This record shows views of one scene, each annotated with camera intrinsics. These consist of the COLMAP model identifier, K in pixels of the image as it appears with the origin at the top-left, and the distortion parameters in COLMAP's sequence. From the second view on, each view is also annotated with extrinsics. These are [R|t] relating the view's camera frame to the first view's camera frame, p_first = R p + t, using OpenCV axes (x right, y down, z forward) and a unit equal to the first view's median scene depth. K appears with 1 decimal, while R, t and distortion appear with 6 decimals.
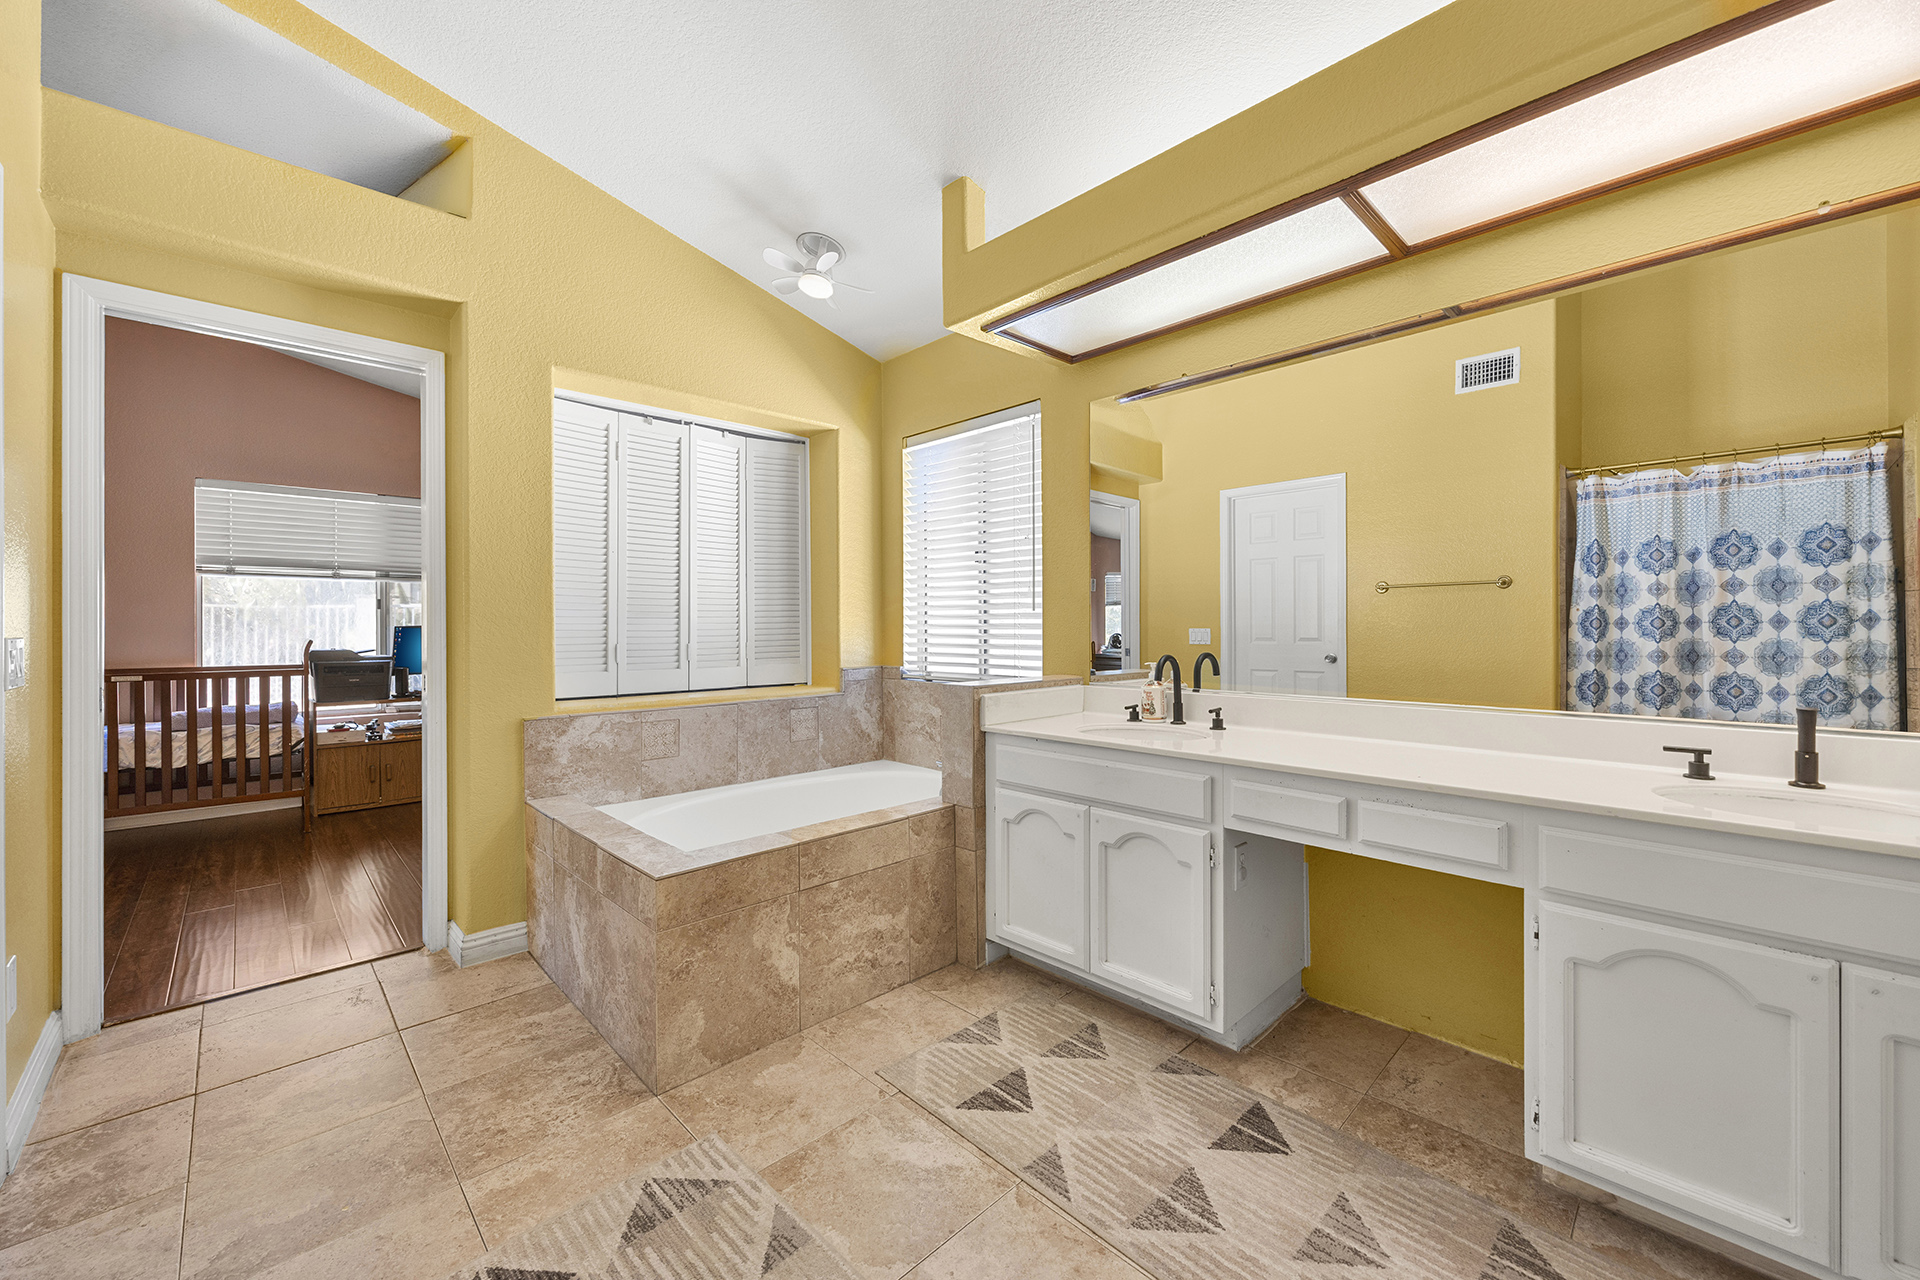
lens RADIAL K [[754.1, 0, 960.7], [0, 754.1, 628.0], [0, 0, 1]] dist [0.005504, -0.000165]
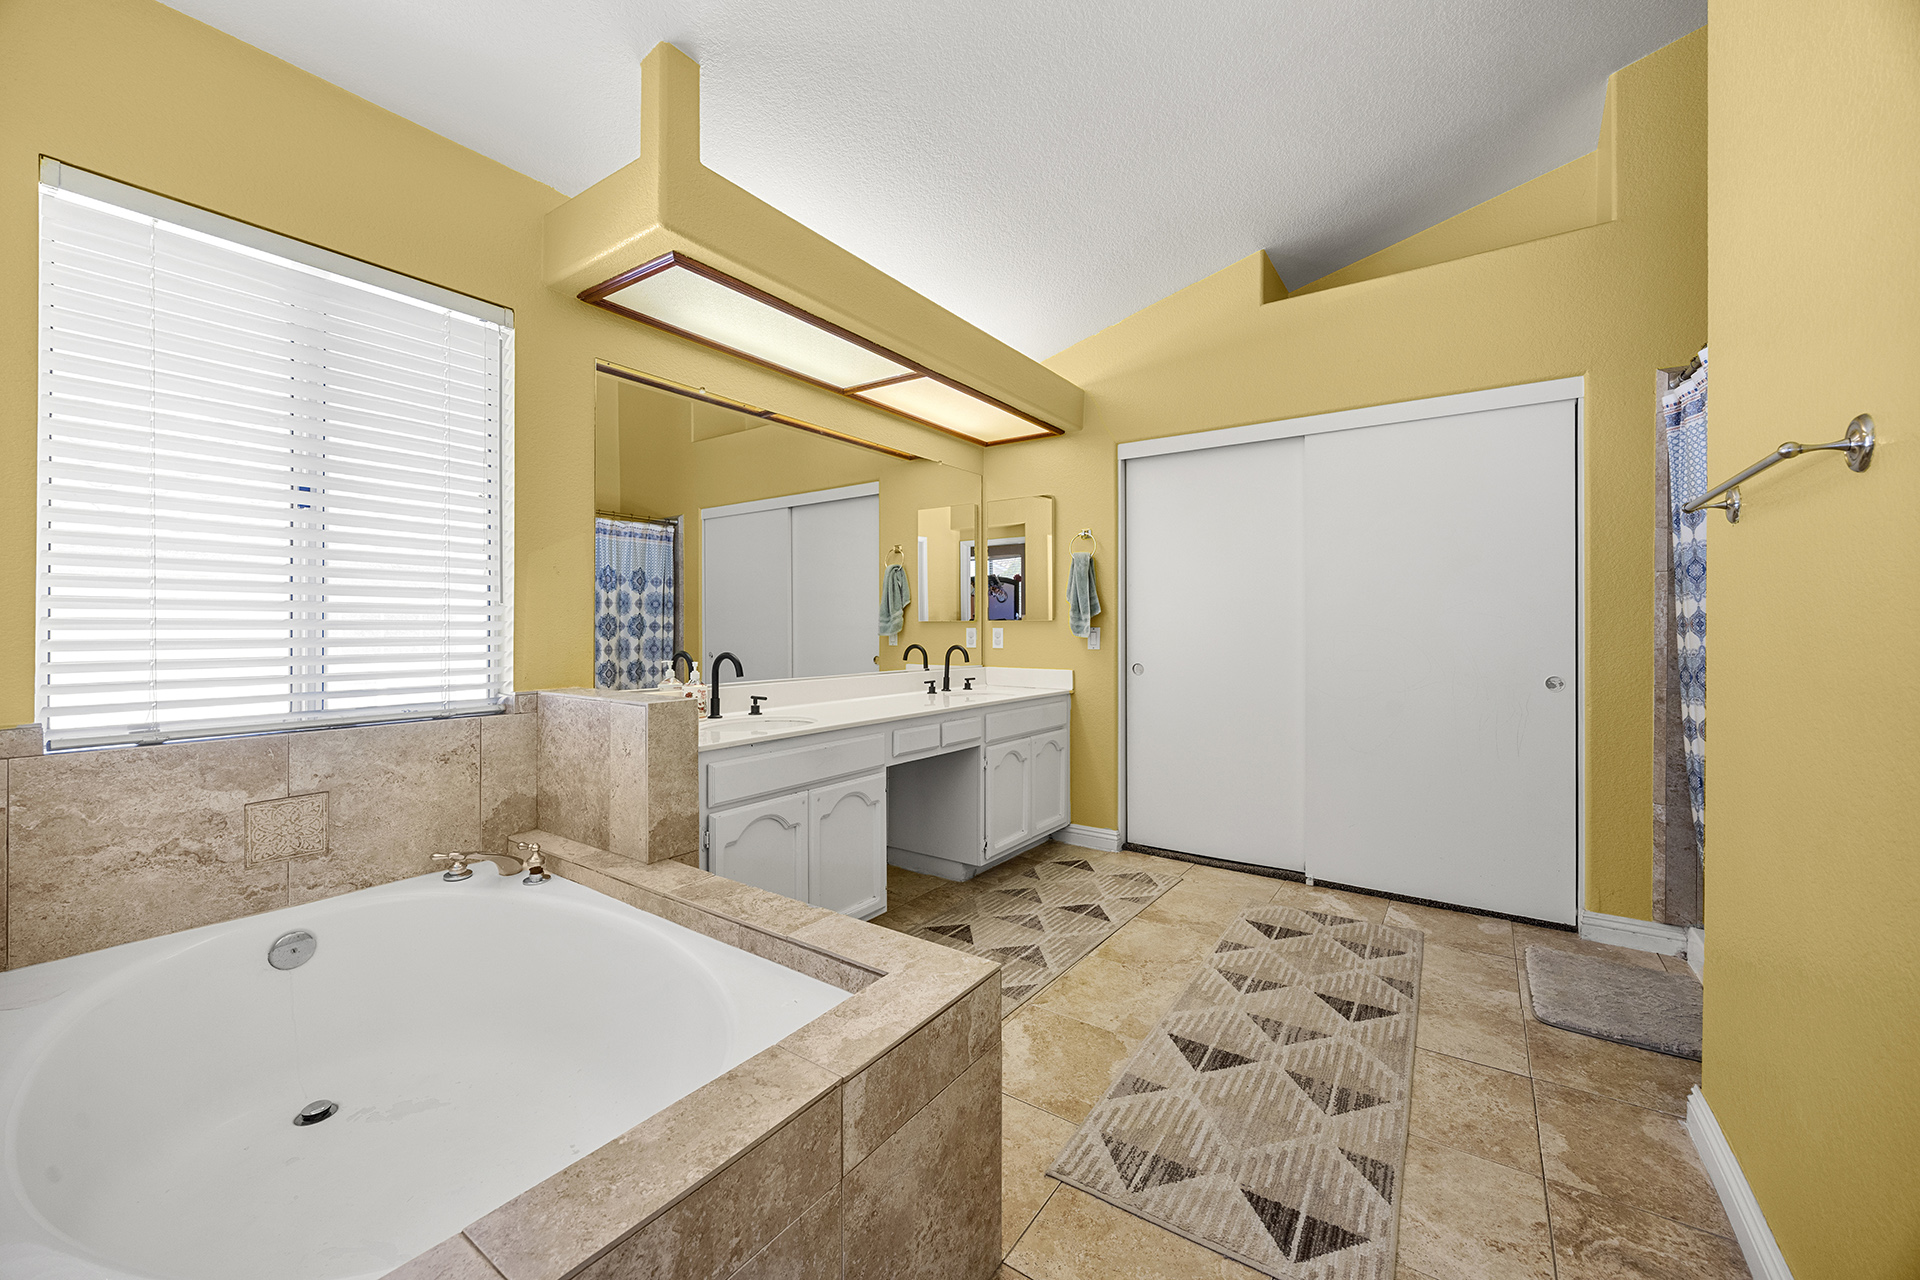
lens RADIAL K [[738.9, 0, 961.4], [0, 738.9, 635.8], [0, 0, 1]] dist [-0.000497, 0.000335]
pose [[-0.192177, -0.005423, 0.981345, -1.259101], [0.001791, 0.999981, 0.005877, 0.008645], [-0.981359, 0.002887, -0.192164, 1.350680]]
